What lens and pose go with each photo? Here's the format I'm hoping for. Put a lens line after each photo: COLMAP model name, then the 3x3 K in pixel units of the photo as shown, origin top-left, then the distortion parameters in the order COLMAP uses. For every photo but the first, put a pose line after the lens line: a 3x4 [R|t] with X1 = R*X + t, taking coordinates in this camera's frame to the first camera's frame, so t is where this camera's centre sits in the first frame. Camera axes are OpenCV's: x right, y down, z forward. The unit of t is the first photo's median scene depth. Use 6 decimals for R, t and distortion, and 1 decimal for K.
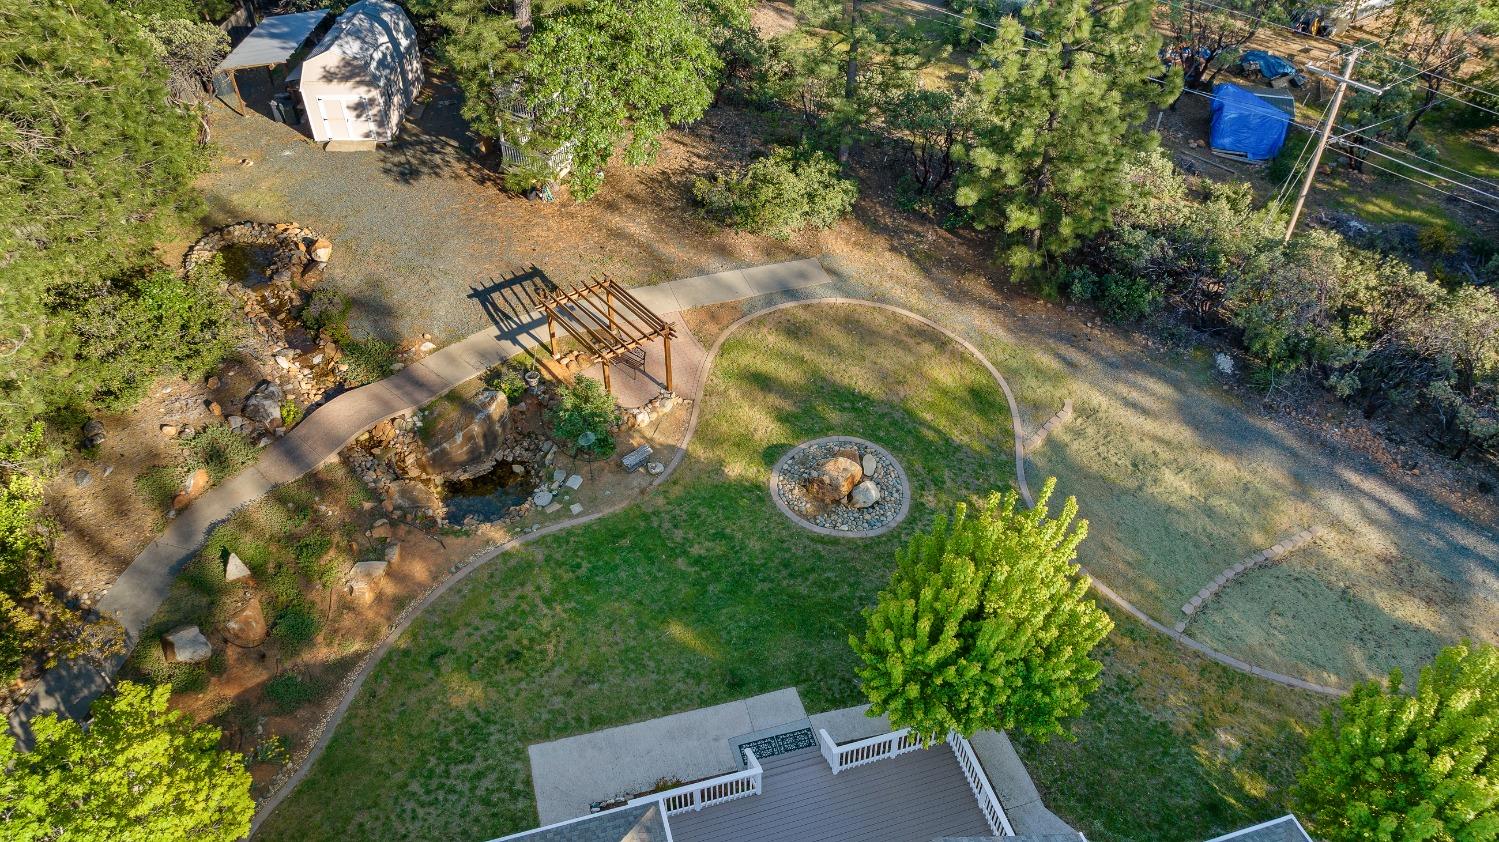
lens RADIAL K [[1047.7, 0, 750.7], [0, 1047.7, 415.1], [0, 0, 1]] dist [-0.027938, 0.025026]
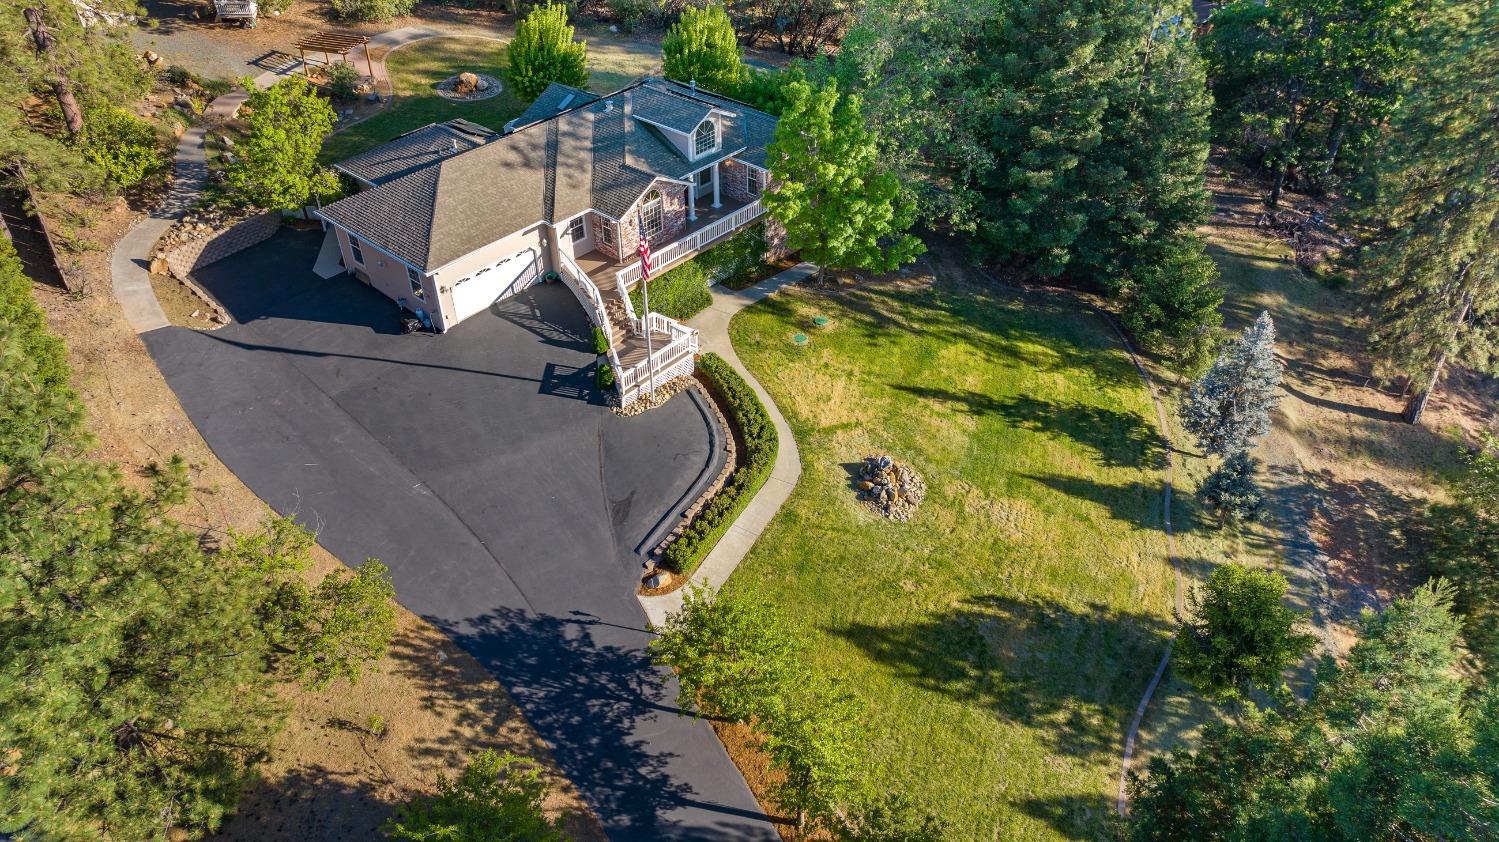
lens RADIAL K [[1047.7, 0, 749.0], [0, 1047.7, 417.9], [0, 0, 1]] dist [-0.027938, 0.025026]
pose [[0.844928, -0.332507, 0.418970, -0.561607], [0.349900, 0.936047, 0.037240, 0.826811], [-0.404559, 0.115132, 0.907236, -1.145980]]
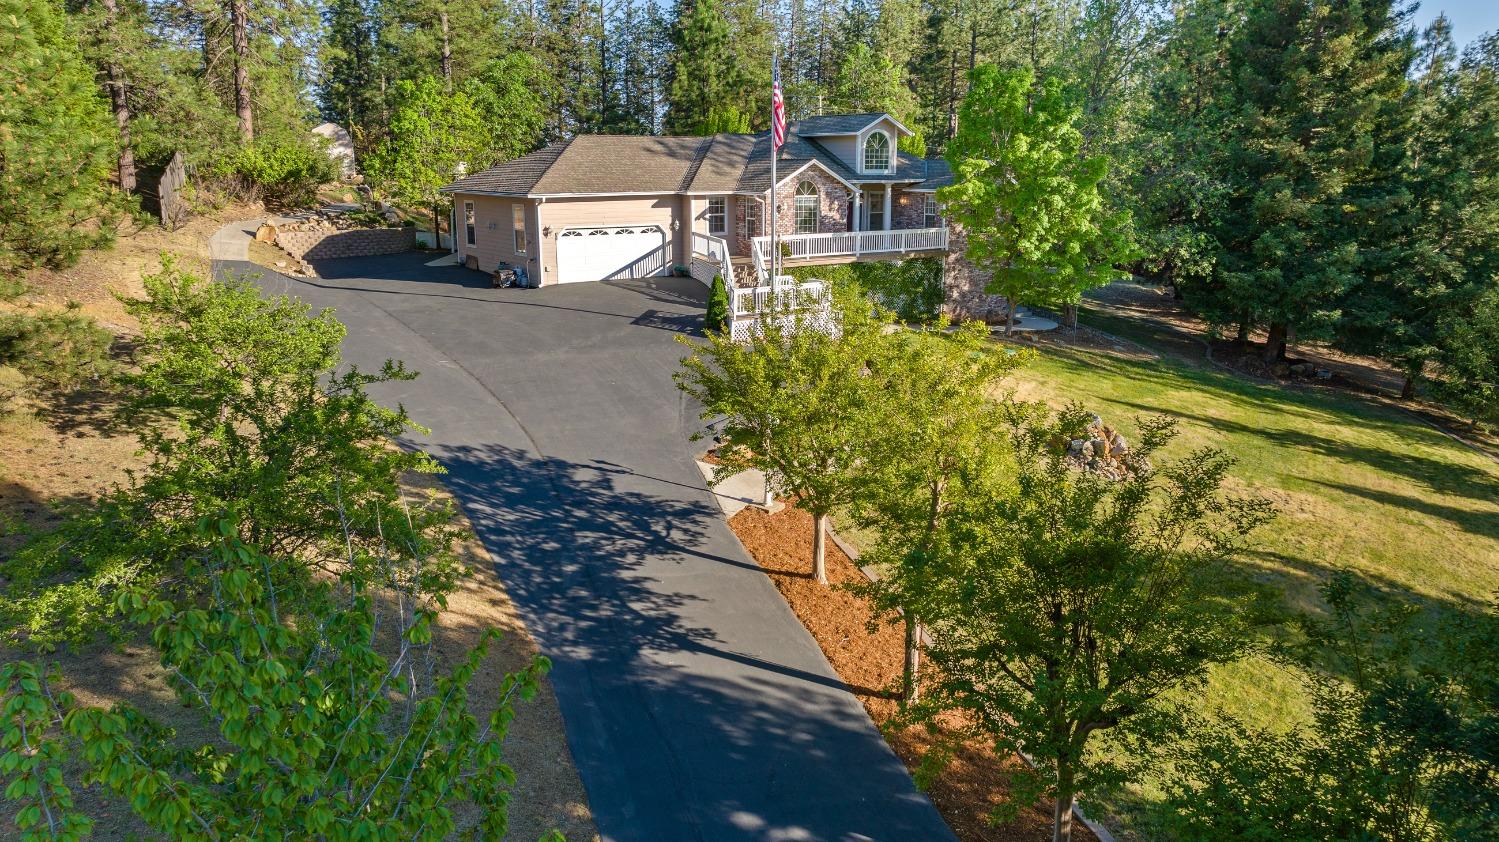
lens RADIAL K [[1047.7, 0, 753.8], [0, 1047.7, 420.9], [0, 0, 1]] dist [-0.027938, 0.025026]
pose [[0.936754, -0.084094, 0.339736, -0.461862], [0.226940, 0.884927, -0.406696, 1.314774], [-0.266441, 0.458074, 0.848043, -0.685296]]
